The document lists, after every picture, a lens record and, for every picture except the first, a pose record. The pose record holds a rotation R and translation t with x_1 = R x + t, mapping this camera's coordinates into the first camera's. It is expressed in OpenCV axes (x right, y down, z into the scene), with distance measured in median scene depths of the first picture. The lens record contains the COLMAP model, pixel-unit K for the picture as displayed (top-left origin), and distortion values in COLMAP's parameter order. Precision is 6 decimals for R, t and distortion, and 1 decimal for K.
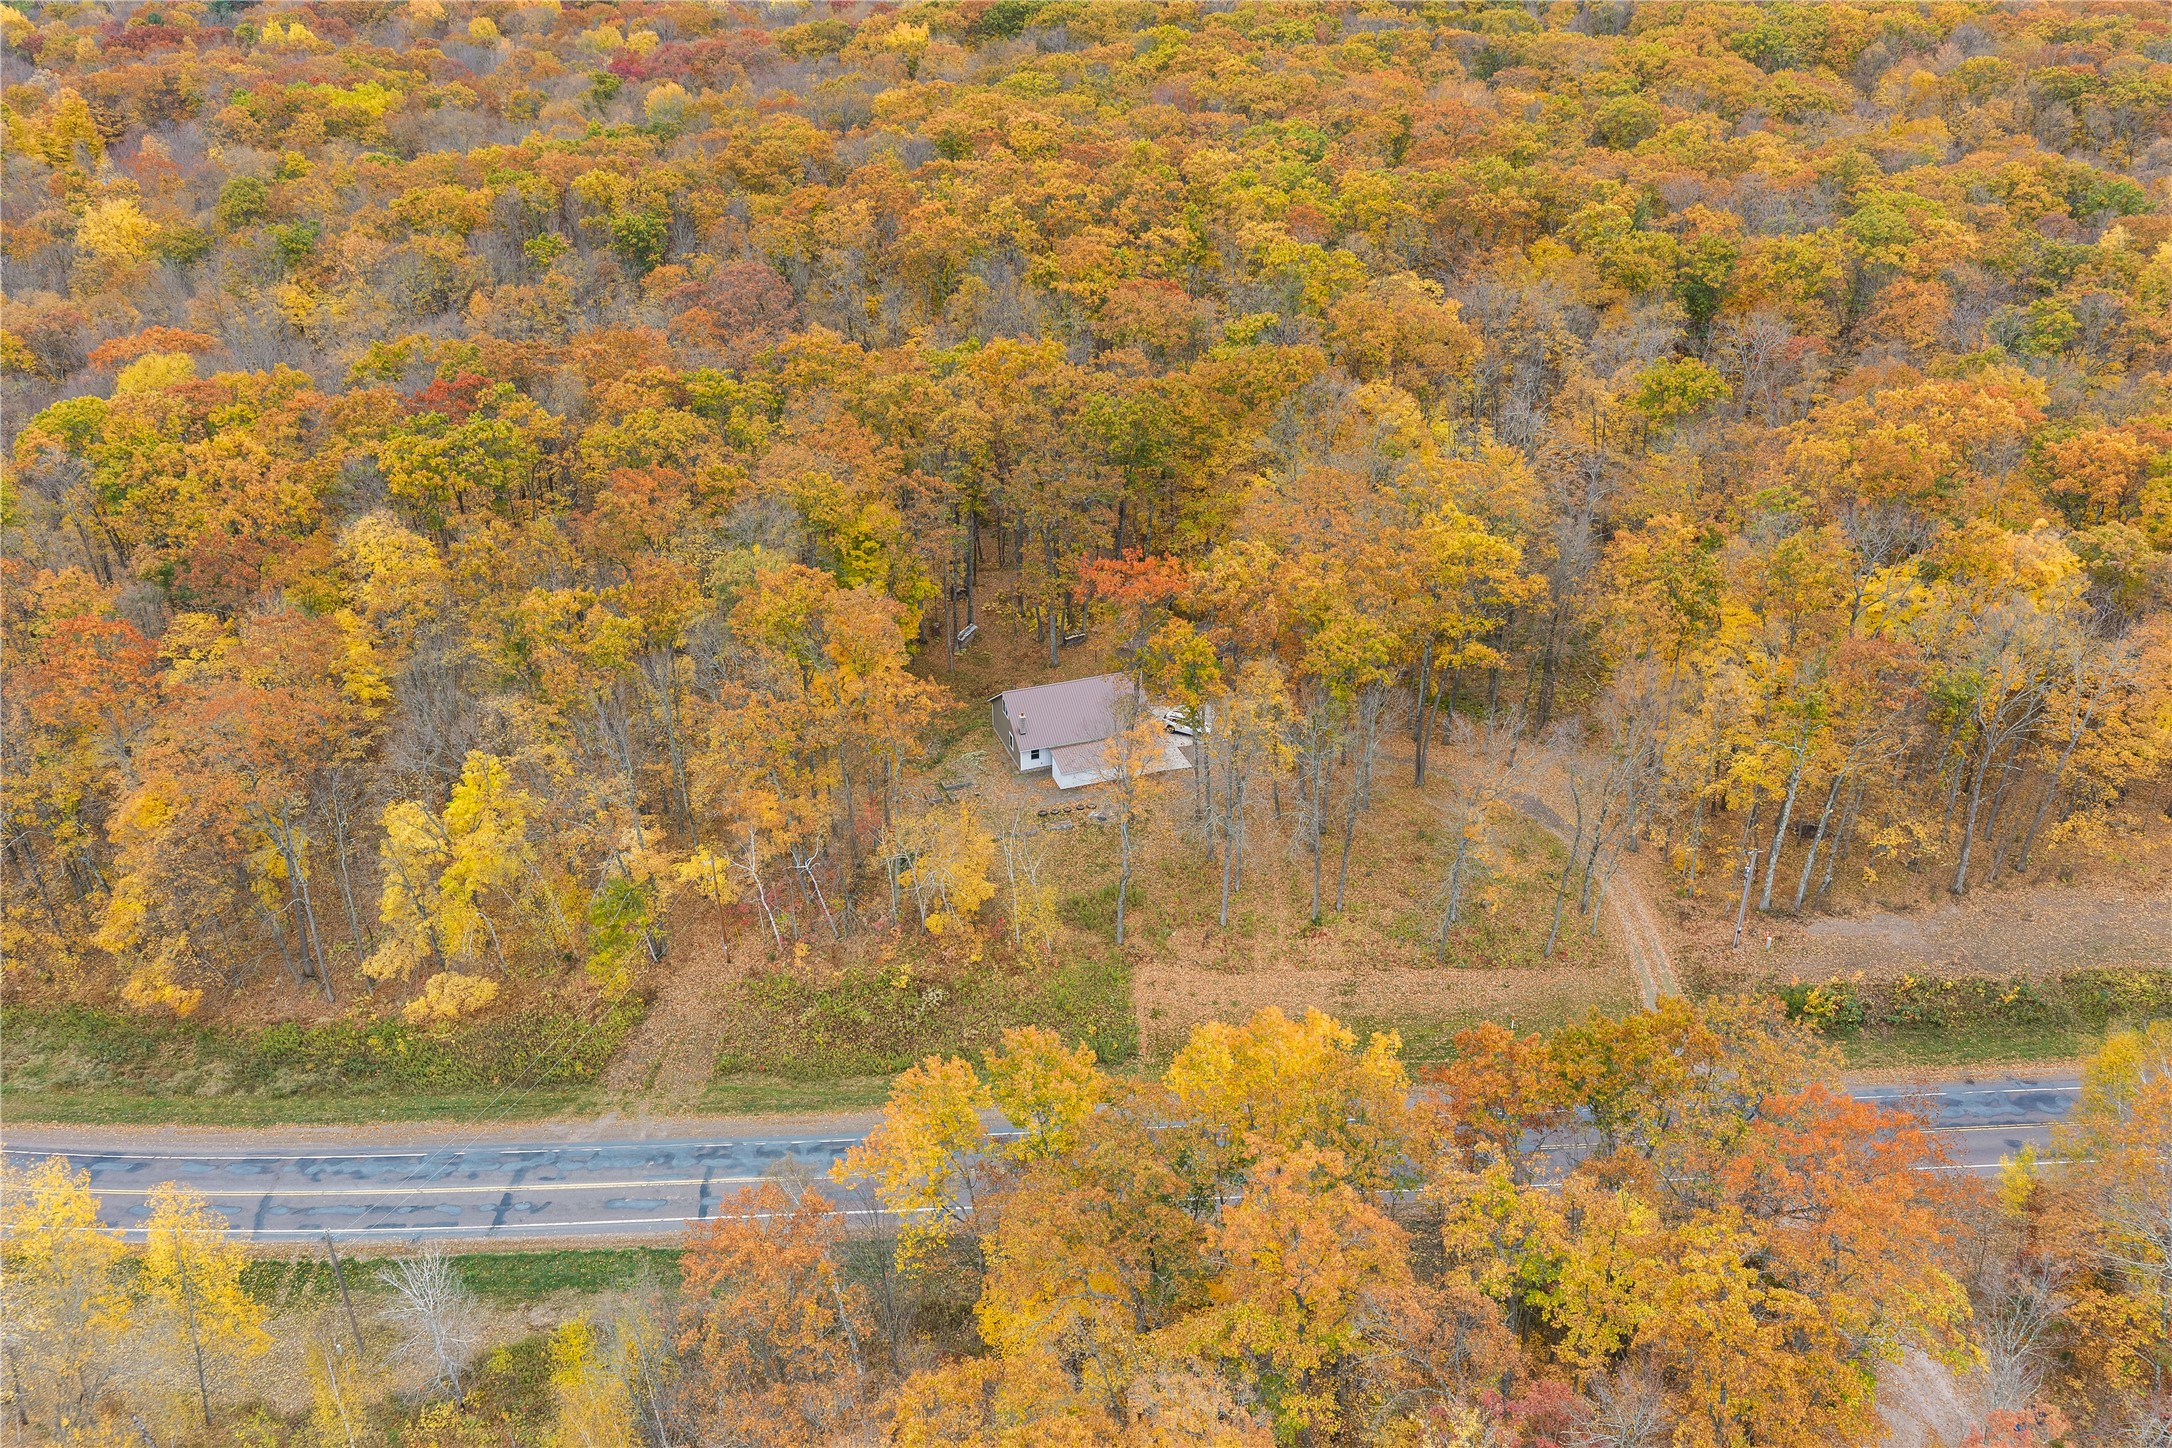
lens RADIAL K [[1761.8, 0, 1083.3], [0, 1761.8, 729.2], [0, 0, 1]] dist [0.016413, -0.023577]
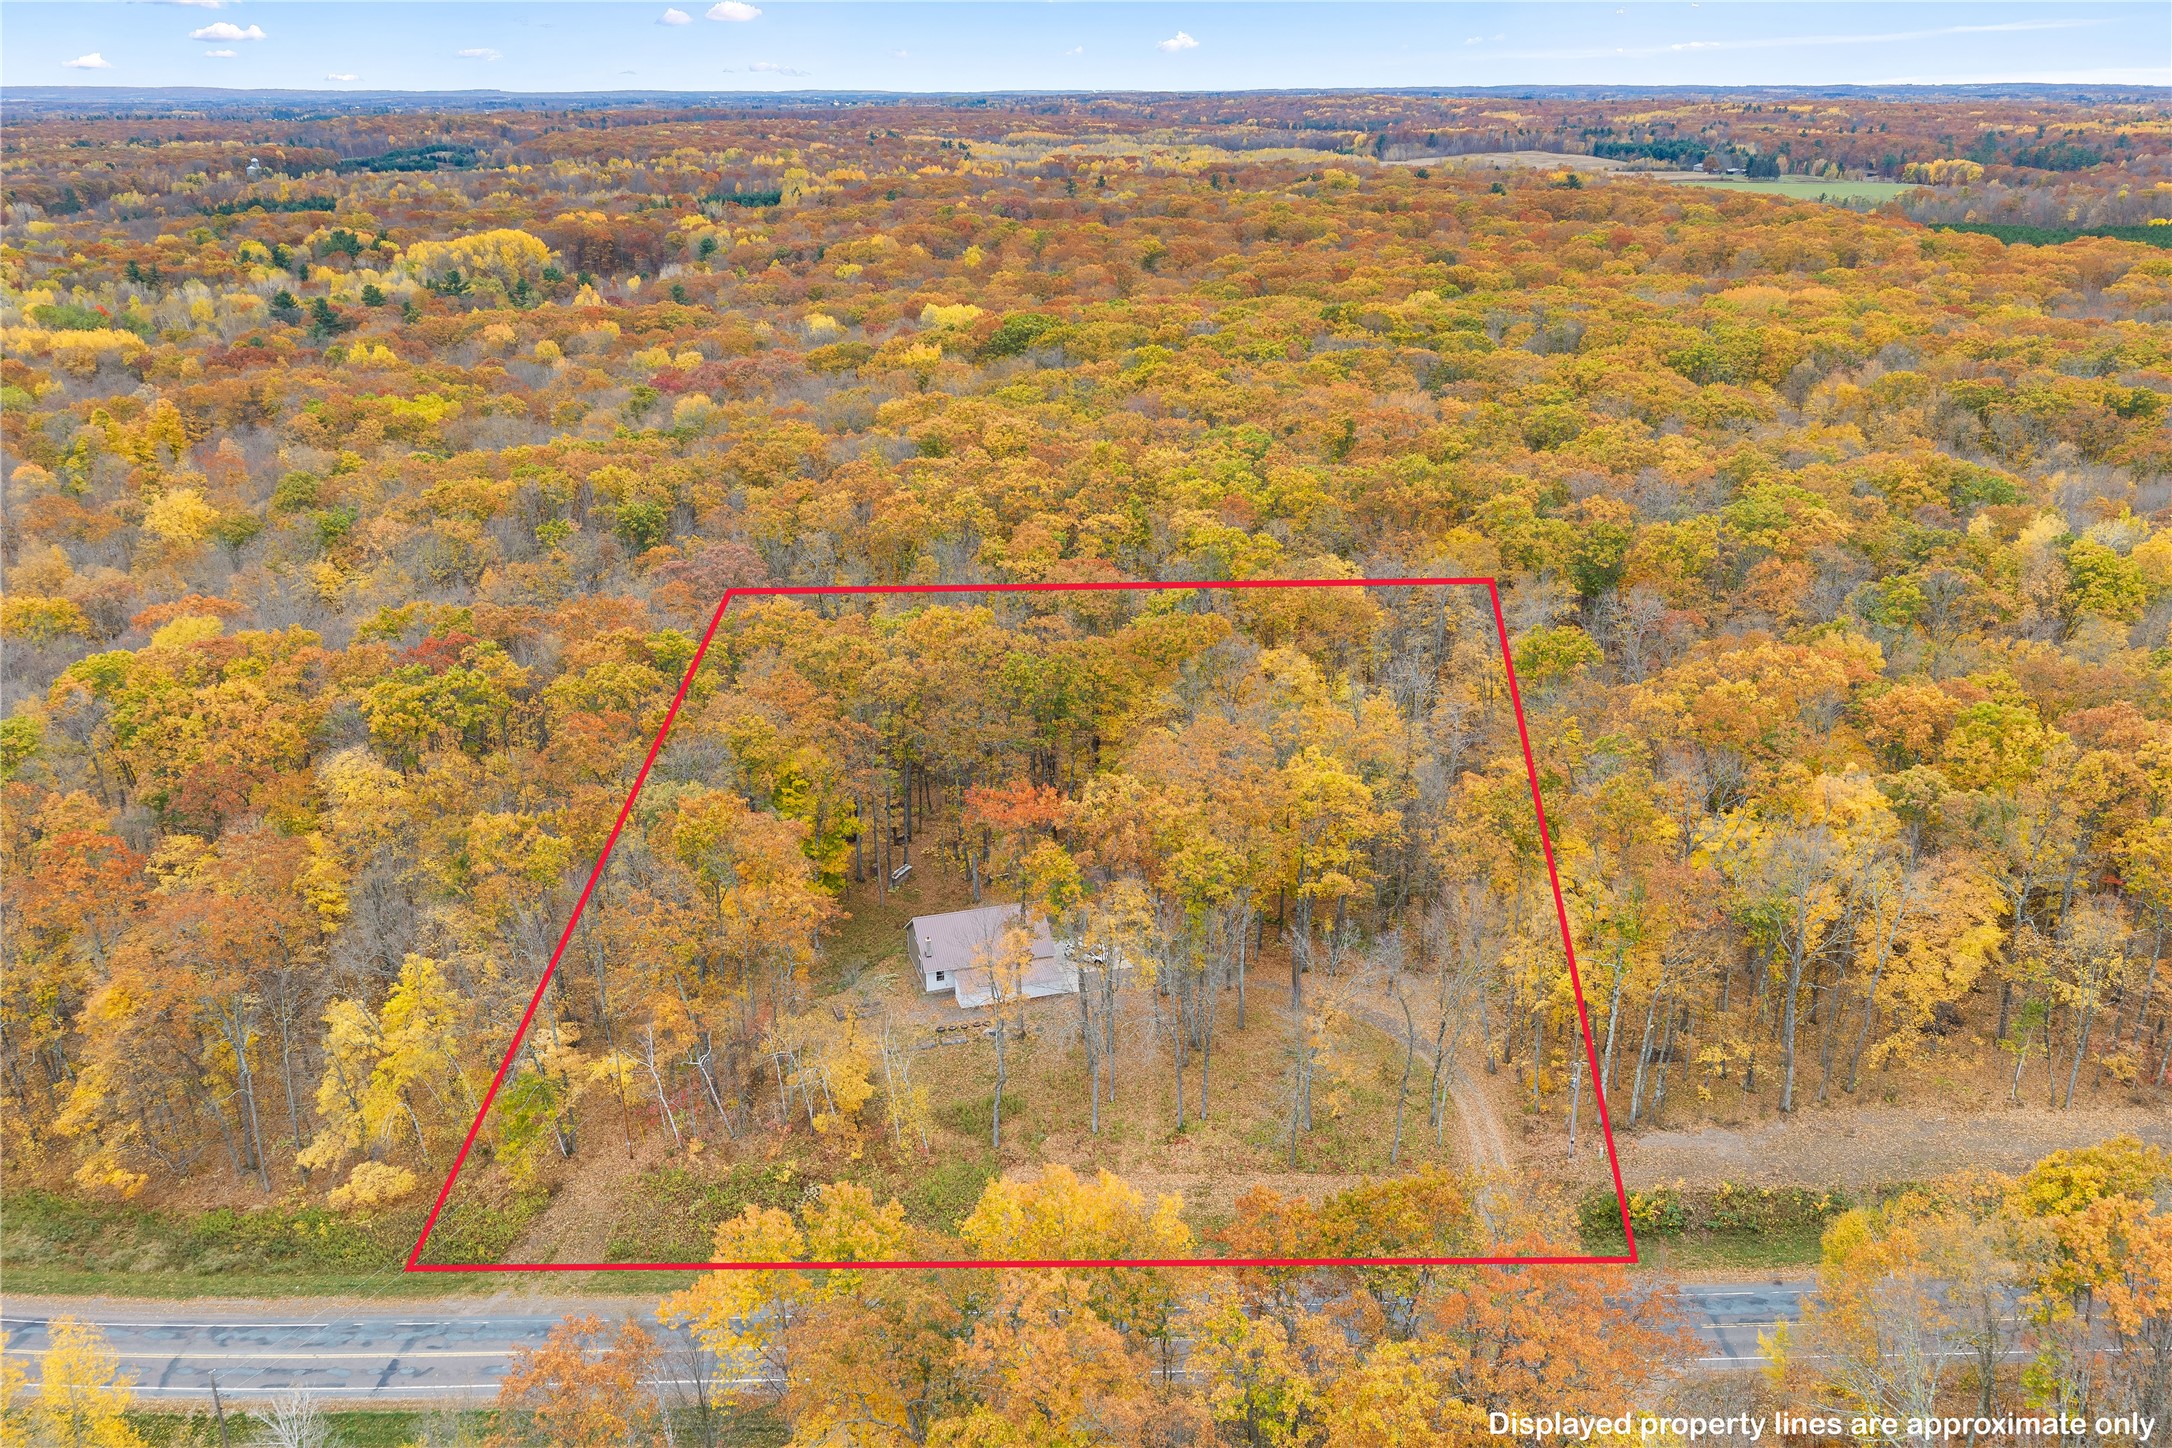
lens RADIAL K [[1761.8, 0, 1079.2], [0, 1761.8, 730.8], [0, 0, 1]] dist [0.016413, -0.023577]
pose [[0.999260, 0.008358, -0.037540, 0.099738], [-0.014554, 0.985686, -0.167962, 0.047365], [0.035599, 0.168384, 0.985078, -0.084989]]
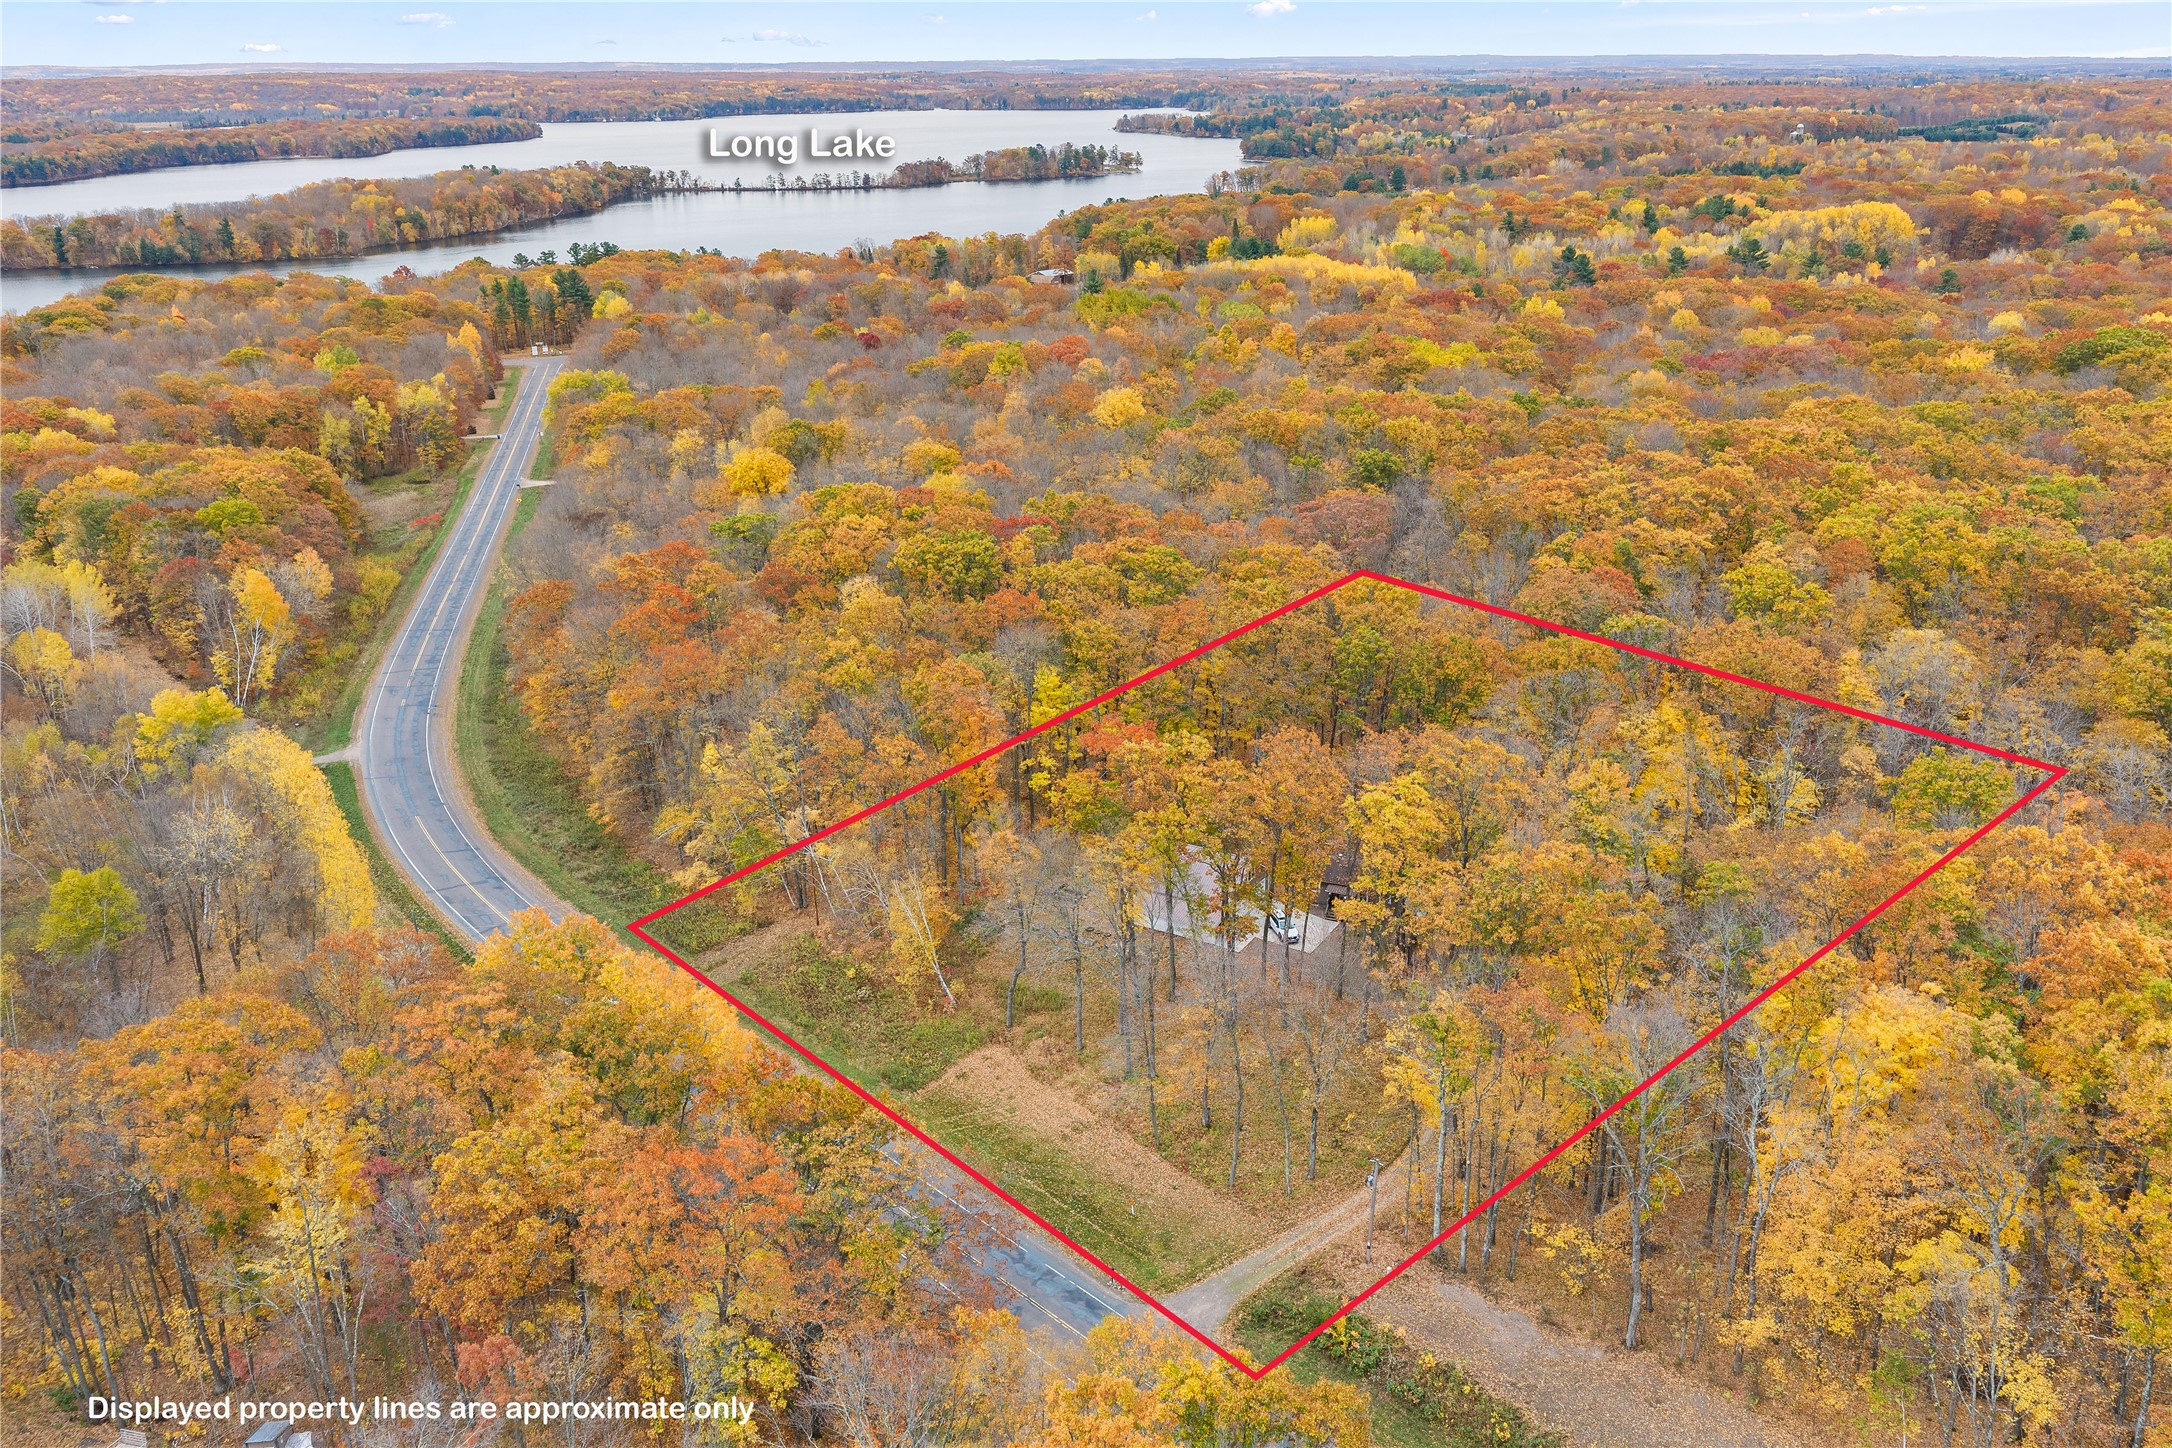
lens RADIAL K [[1761.8, 0, 1071.5], [0, 1761.8, 719.3], [0, 0, 1]] dist [0.016413, -0.023577]
pose [[0.657264, 0.259947, -0.707412, 0.758284], [-0.369428, 0.929258, -0.001773, -0.069895], [0.656907, 0.262503, 0.706800, 0.120956]]
